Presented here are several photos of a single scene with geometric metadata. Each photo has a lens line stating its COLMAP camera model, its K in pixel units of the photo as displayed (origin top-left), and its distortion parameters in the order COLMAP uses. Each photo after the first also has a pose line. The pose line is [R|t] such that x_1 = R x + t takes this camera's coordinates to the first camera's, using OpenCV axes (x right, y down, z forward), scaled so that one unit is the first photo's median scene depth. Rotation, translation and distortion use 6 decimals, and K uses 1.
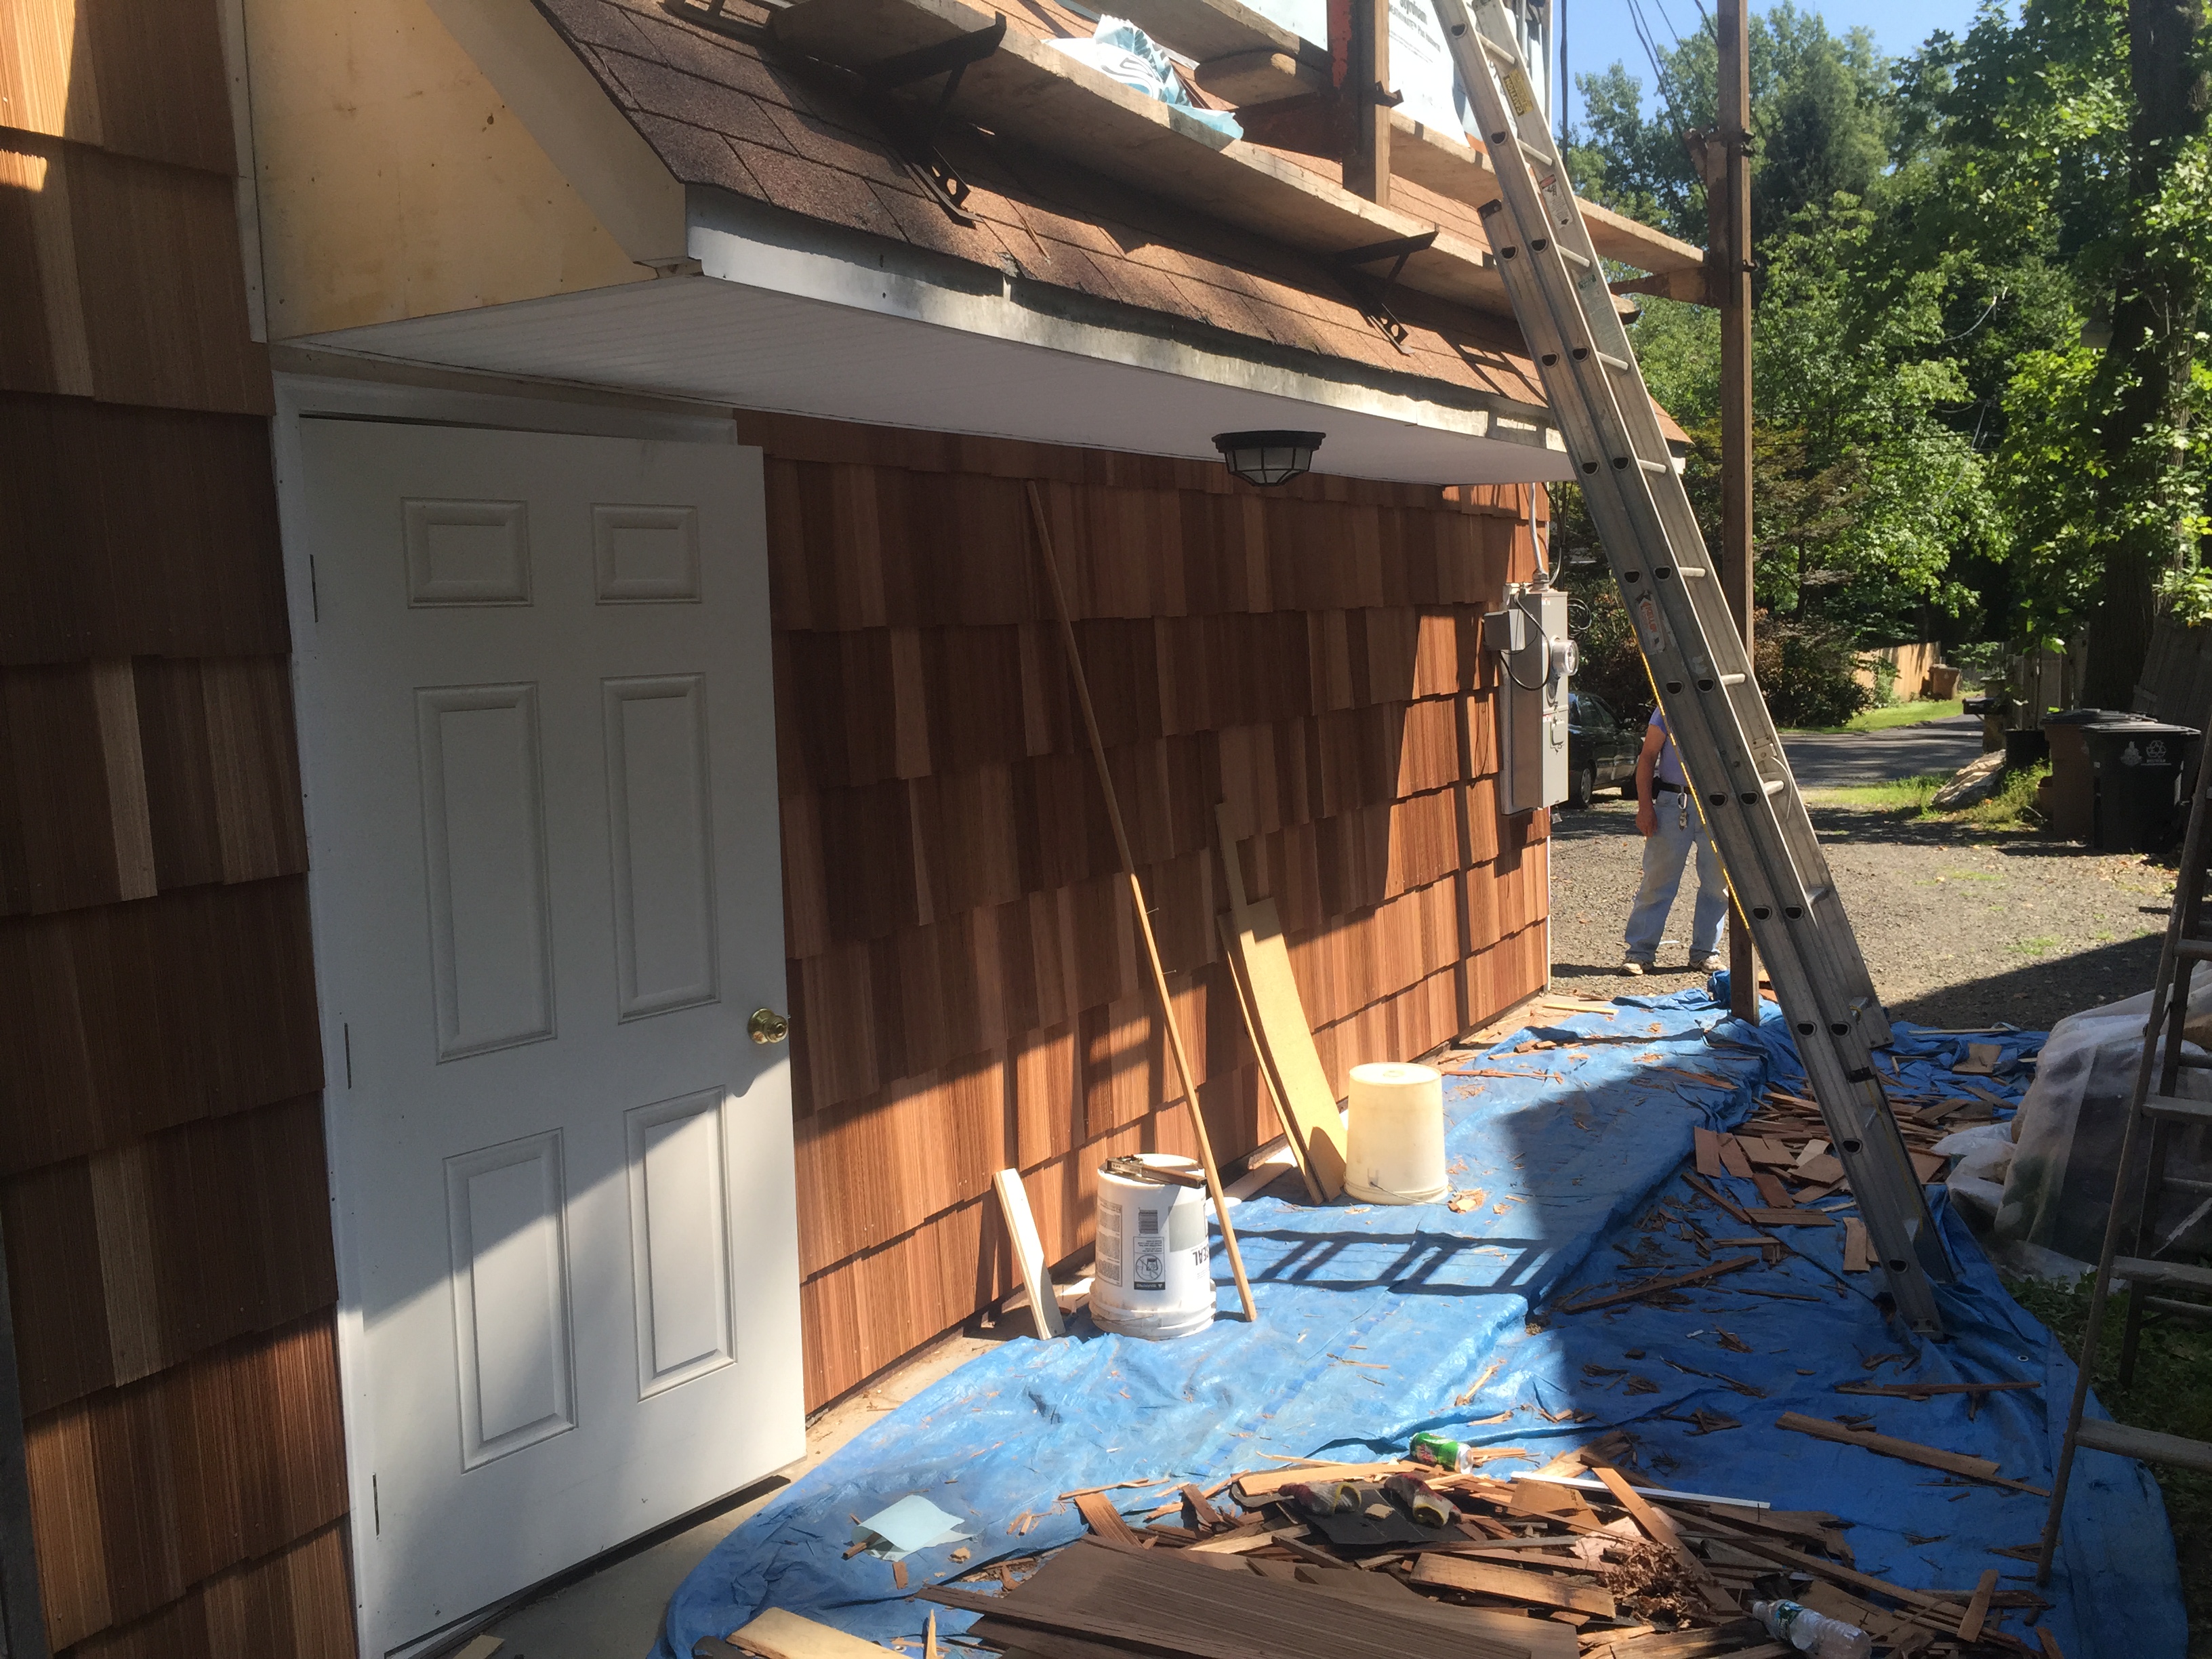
lens RADIAL K [[1882.7, 0, 1090.6], [0, 1882.7, 804.8], [0, 0, 1]] dist [0.081707, -0.116046]
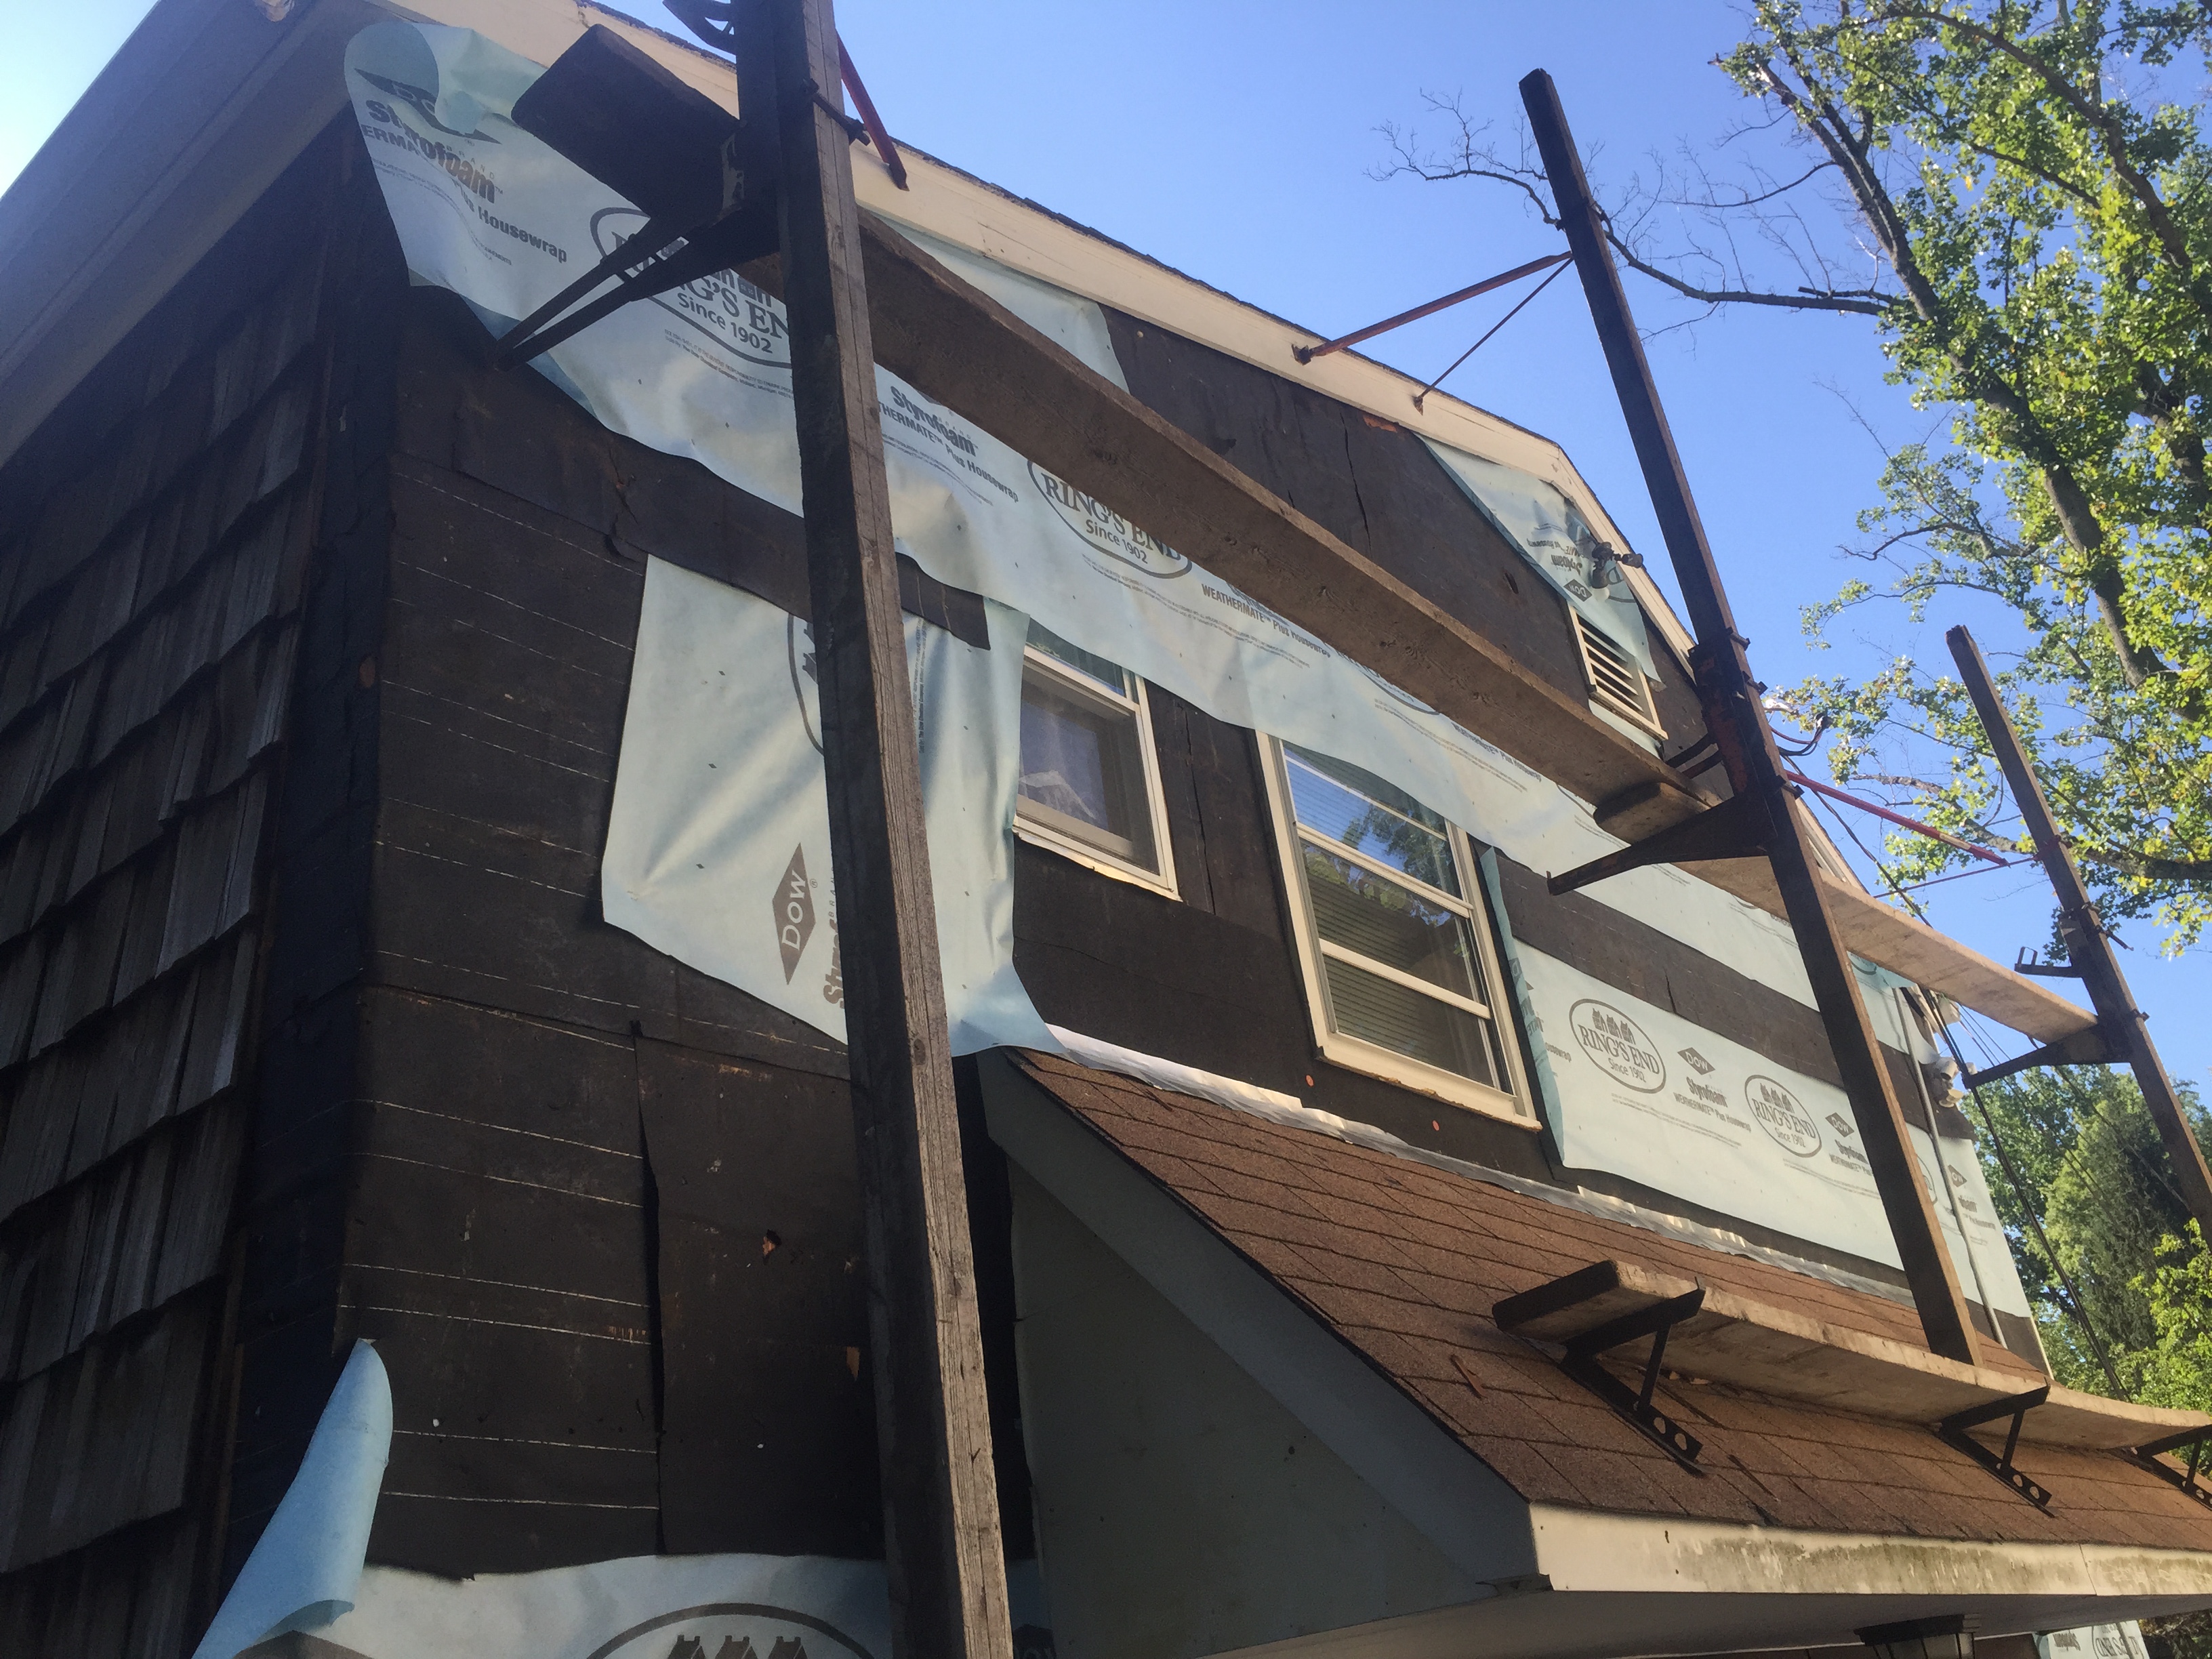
lens RADIAL K [[1873.1, 0, 1079.1], [0, 1873.1, 811.1], [0, 0, 1]] dist [0.072595, -0.104008]
pose [[0.979162, -0.164579, -0.118978, -0.126706], [0.072349, 0.830121, -0.552870, -0.039815], [0.189757, 0.532742, 0.824729, -0.050419]]
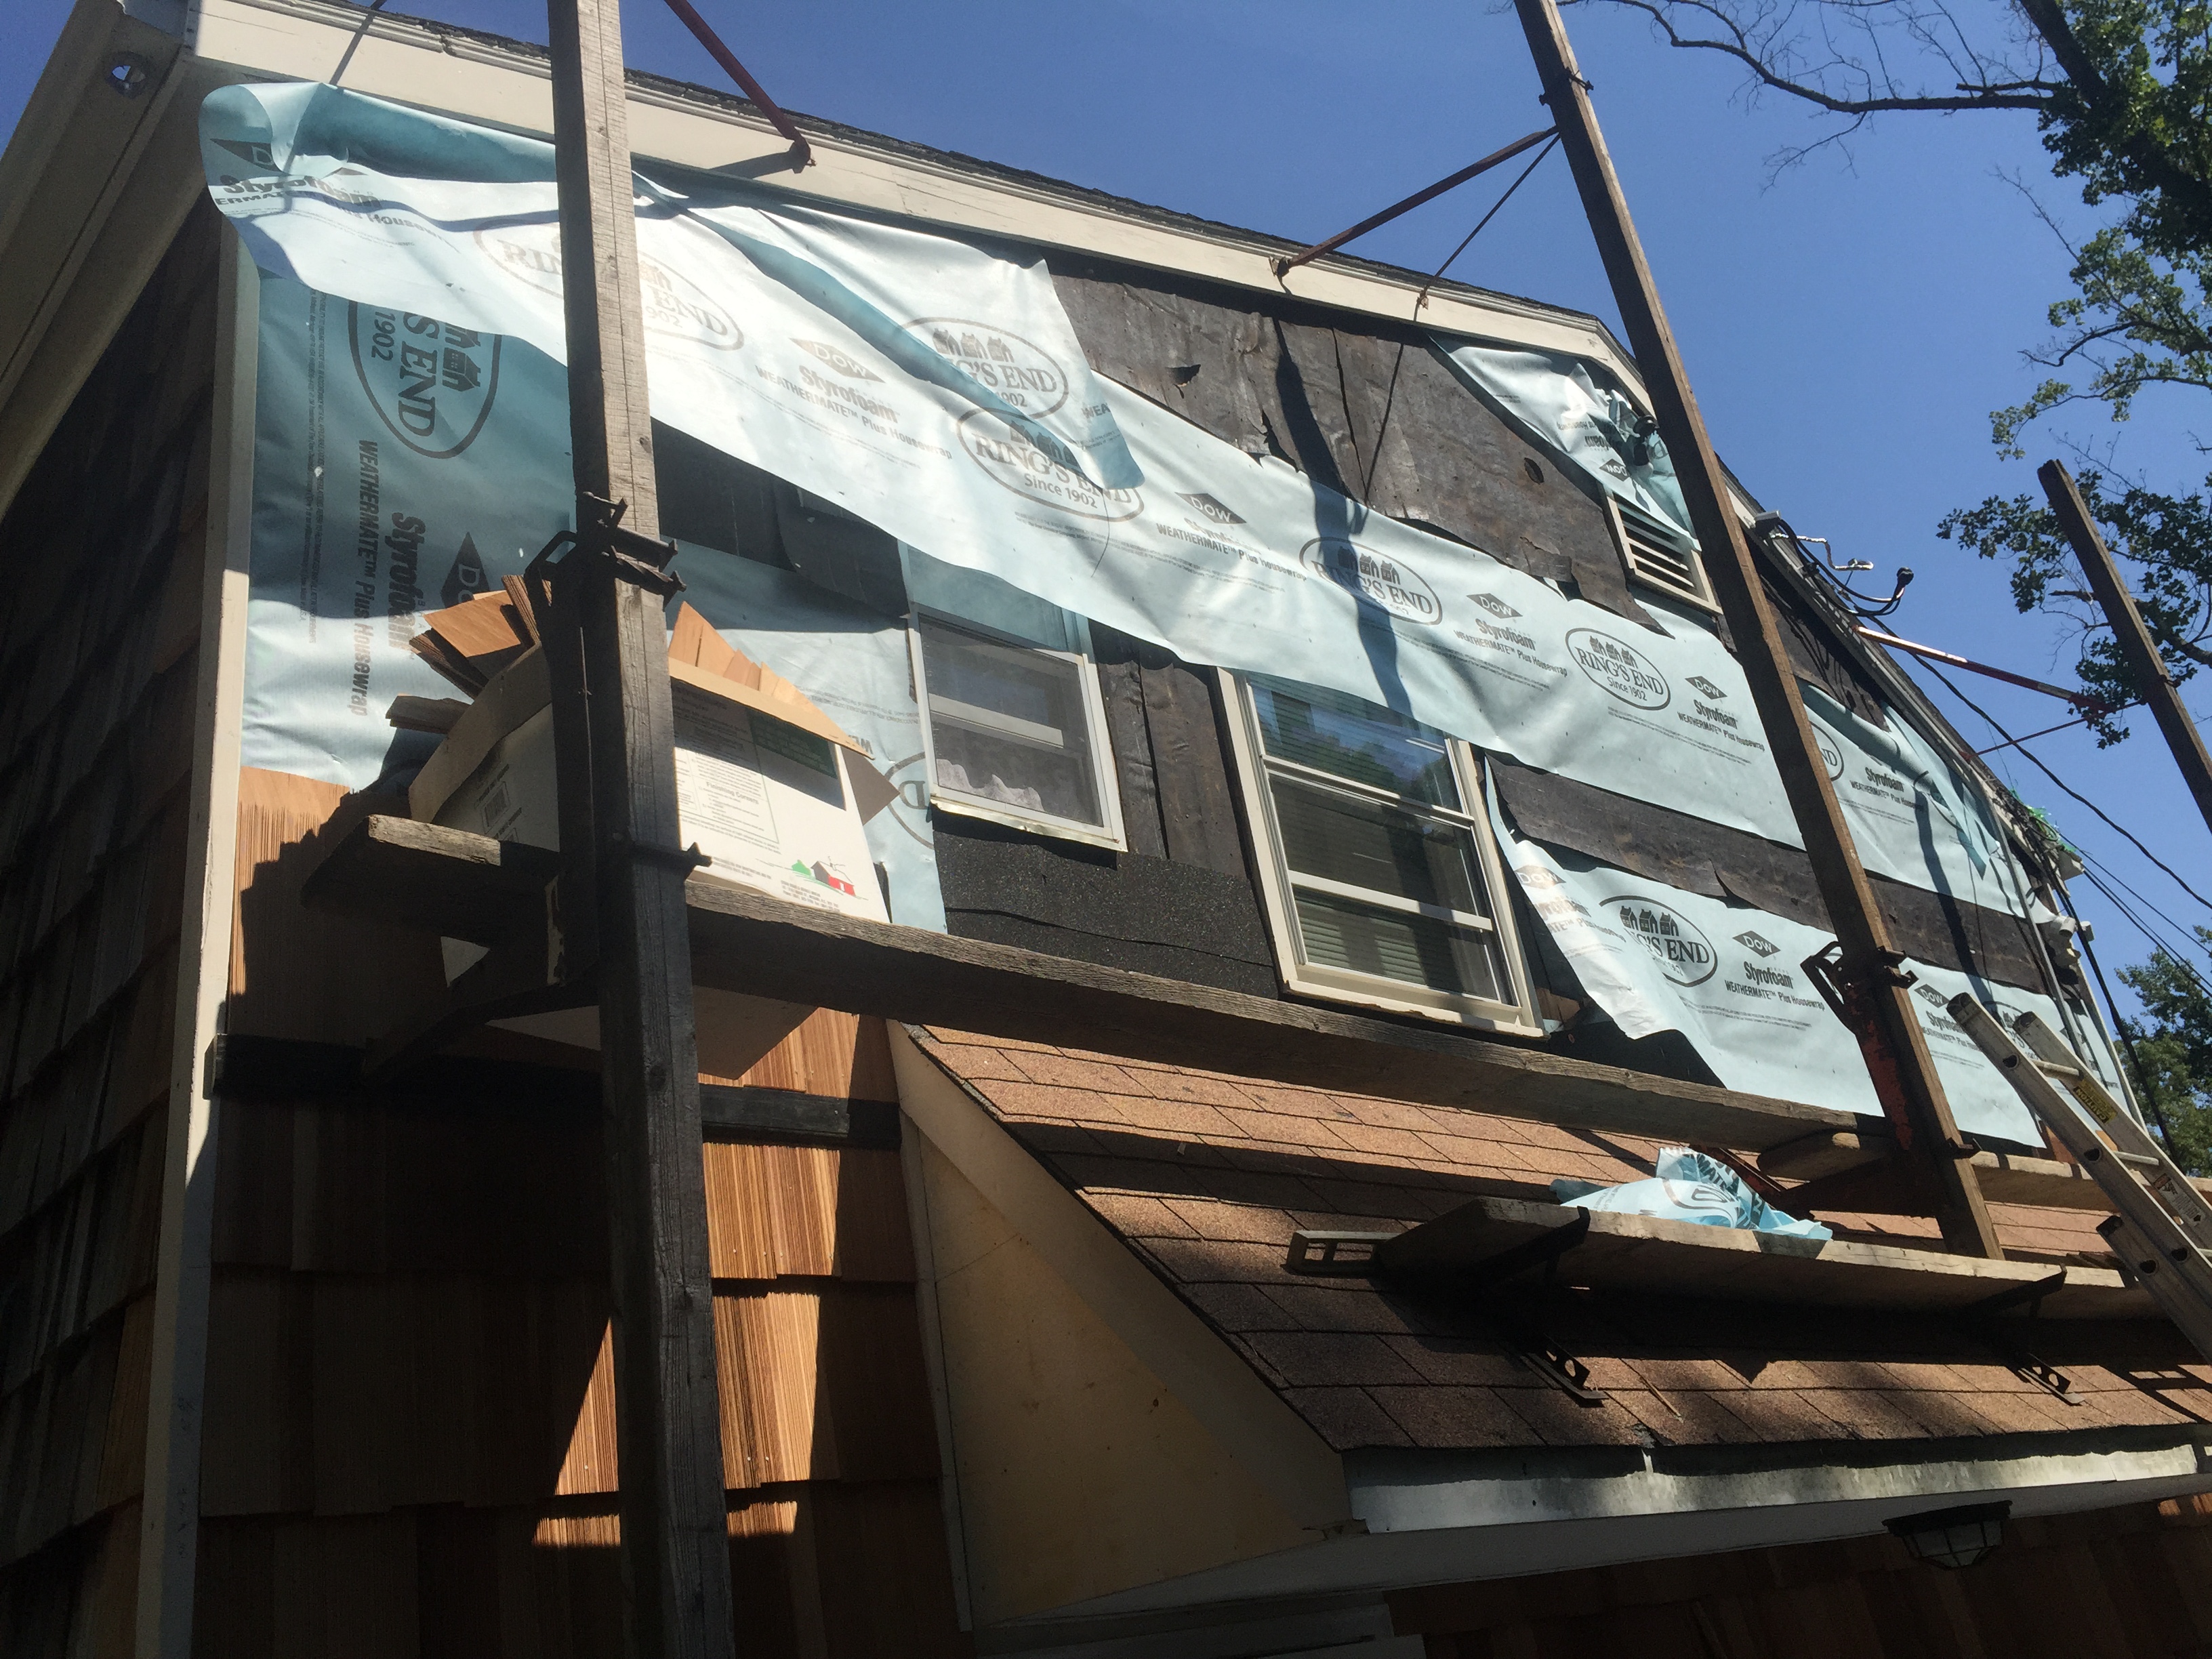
lens RADIAL K [[1882.7, 0, 1090.6], [0, 1882.7, 804.8], [0, 0, 1]] dist [0.081707, -0.116046]
pose [[0.945885, -0.235300, -0.223462, -0.009774], [0.089846, 0.851610, -0.516418, -0.044782], [0.311815, 0.468395, 0.826666, -0.049947]]
